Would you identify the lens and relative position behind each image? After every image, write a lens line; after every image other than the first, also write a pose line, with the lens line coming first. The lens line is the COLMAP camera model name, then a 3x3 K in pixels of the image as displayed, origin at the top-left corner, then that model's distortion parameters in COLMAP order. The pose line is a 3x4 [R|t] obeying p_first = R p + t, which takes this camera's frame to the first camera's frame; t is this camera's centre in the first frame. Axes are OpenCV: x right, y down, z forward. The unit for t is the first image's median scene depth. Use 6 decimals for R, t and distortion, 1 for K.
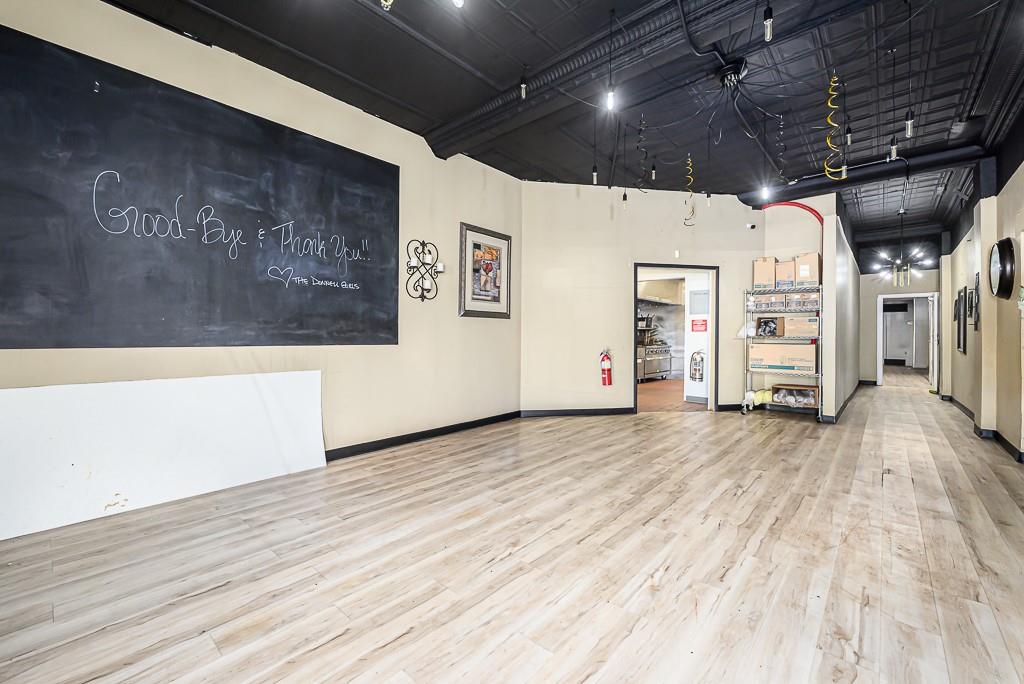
lens RADIAL K [[417.4, 0, 509.4], [0, 417.4, 339.6], [0, 0, 1]] dist [-0.002222, -0.000055]
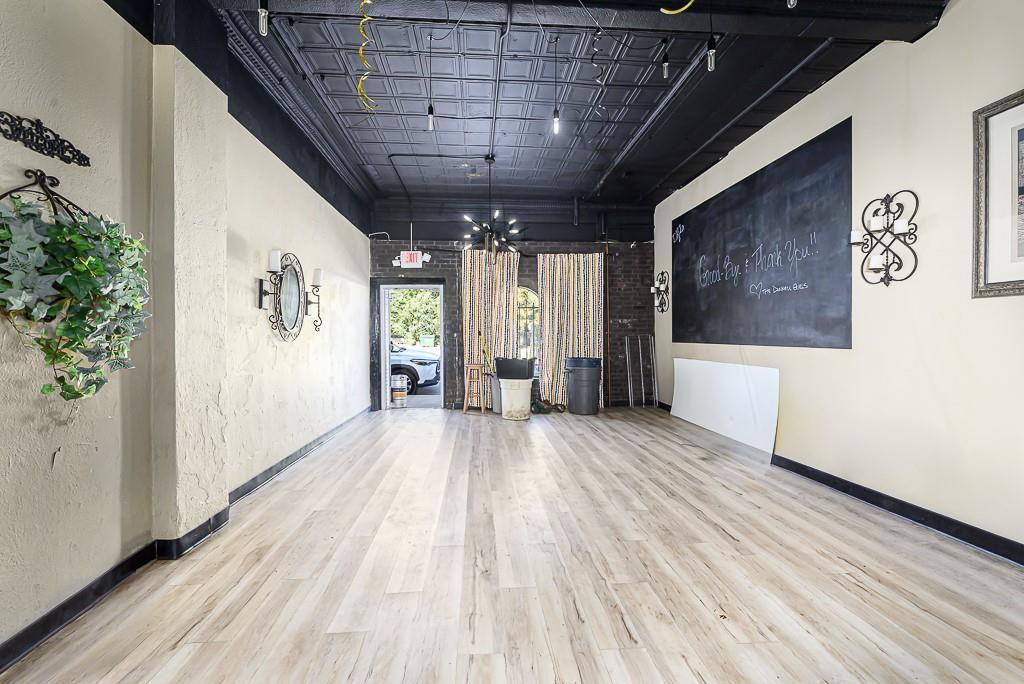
lens RADIAL K [[417.4, 0, 508.3], [0, 417.4, 338.1], [0, 0, 1]] dist [-0.002222, -0.000055]
pose [[-0.688141, 0.002647, -0.725572, 0.884781], [-0.004270, 0.999961, 0.007697, -0.013812], [0.725564, 0.008395, -0.688103, 1.304109]]
